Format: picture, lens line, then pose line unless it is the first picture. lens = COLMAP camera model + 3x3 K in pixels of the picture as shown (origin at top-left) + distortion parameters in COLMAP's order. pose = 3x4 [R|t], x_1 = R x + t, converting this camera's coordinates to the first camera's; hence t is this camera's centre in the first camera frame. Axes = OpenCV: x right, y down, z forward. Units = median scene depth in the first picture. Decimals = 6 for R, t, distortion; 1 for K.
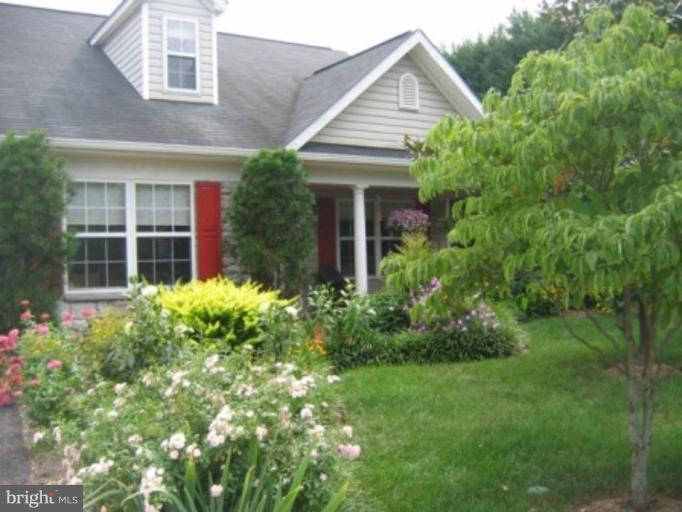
lens RADIAL K [[725.8, 0, 341.0], [0, 725.8, 255.3], [0, 0, 1]] dist [-0.118248, 0.000000]
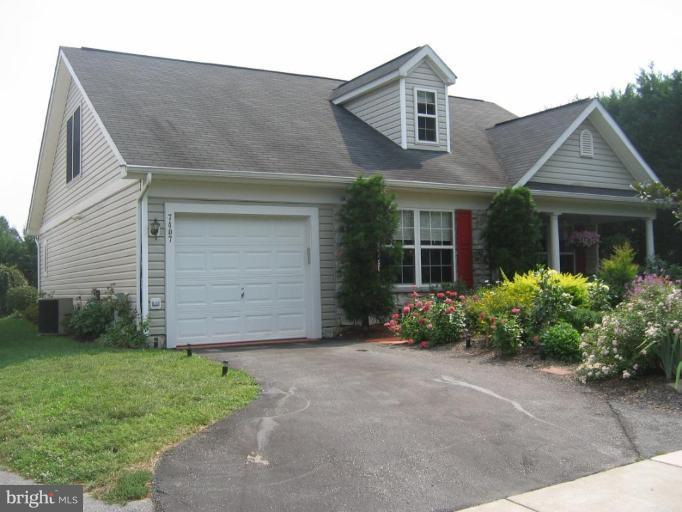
lens RADIAL K [[725.8, 0, 341.0], [0, 725.8, 256.6], [0, 0, 1]] dist [-0.118248, 0.000000]
pose [[0.998487, 0.004417, -0.054817, -0.315121], [-0.006199, 0.999456, -0.032383, 0.033002], [0.054645, 0.032673, 0.997971, -0.377746]]
